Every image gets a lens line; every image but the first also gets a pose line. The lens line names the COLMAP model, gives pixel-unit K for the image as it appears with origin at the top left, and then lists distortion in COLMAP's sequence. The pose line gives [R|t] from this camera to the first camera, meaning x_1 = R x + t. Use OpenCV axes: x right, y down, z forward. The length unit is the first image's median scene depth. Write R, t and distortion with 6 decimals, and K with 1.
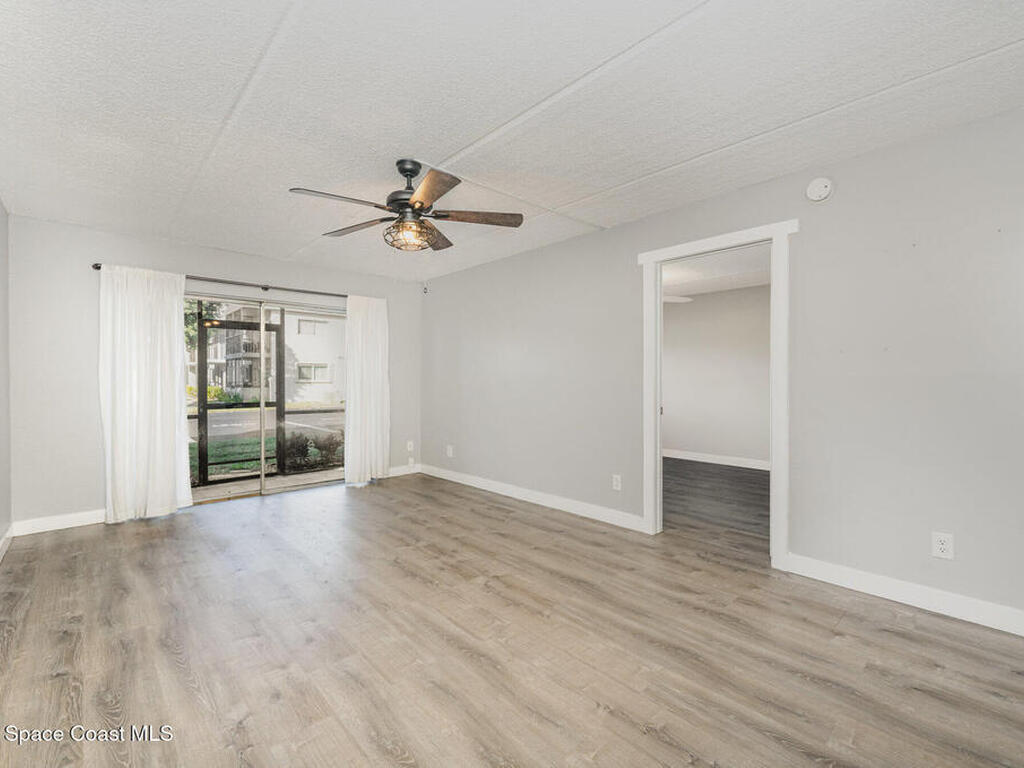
lens RADIAL K [[465.7, 0, 512.0], [0, 465.7, 384.0], [0, 0, 1]] dist [0.000705, 0.000060]
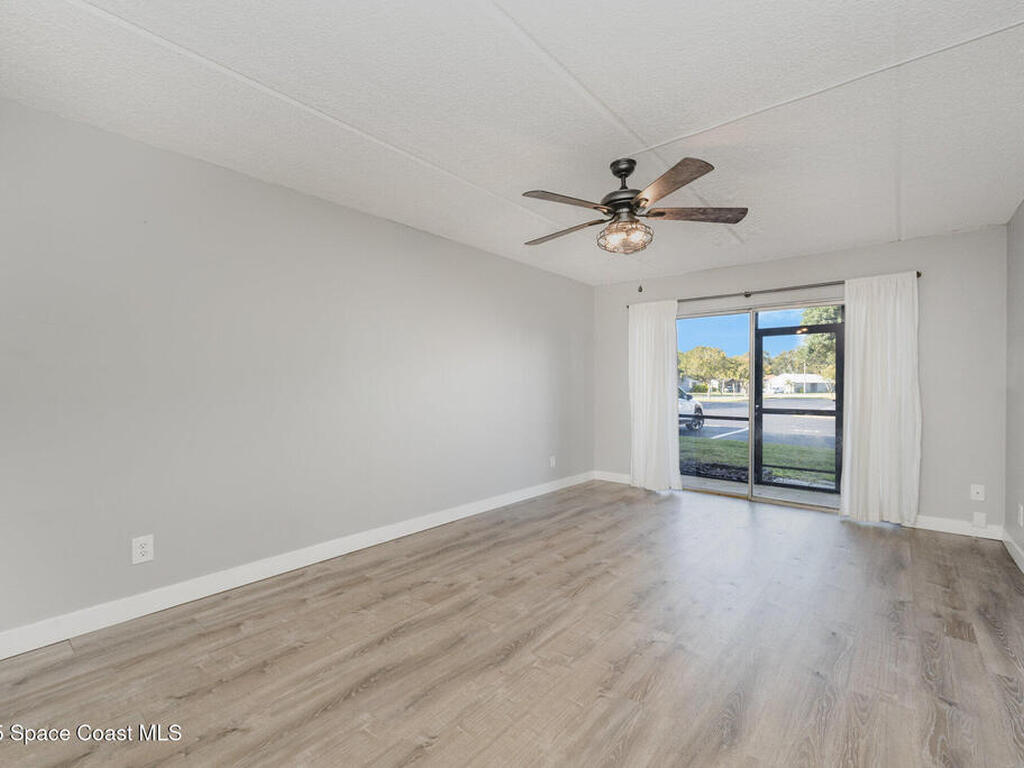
lens RADIAL K [[465.7, 0, 512.0], [0, 465.7, 384.0], [0, 0, 1]] dist [0.000705, 0.000060]
pose [[0.125685, 0.002089, -0.992068, 0.621267], [-0.014257, 0.999898, 0.000300, -0.009050], [0.991968, 0.014106, 0.125702, 0.570266]]
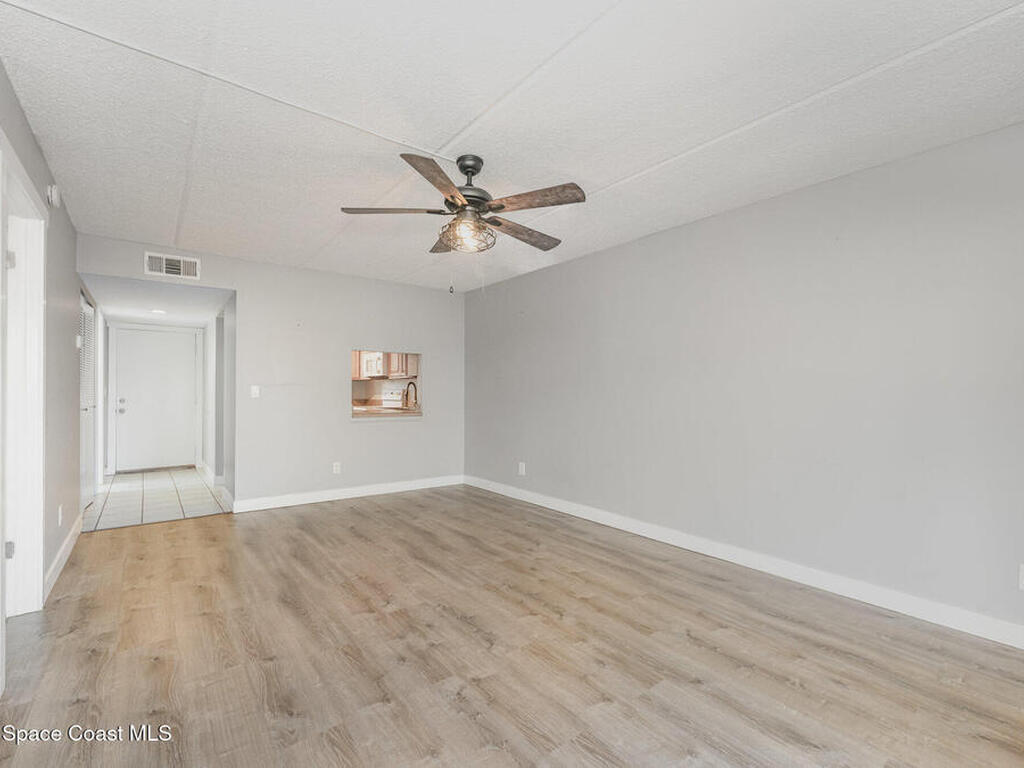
lens RADIAL K [[465.7, 0, 512.0], [0, 465.7, 384.0], [0, 0, 1]] dist [0.000705, 0.000060]
pose [[-0.996567, -0.001202, 0.082778, -0.337713], [-0.001424, 0.999996, -0.002623, -0.011923], [-0.082775, -0.002732, -0.996565, 1.687782]]
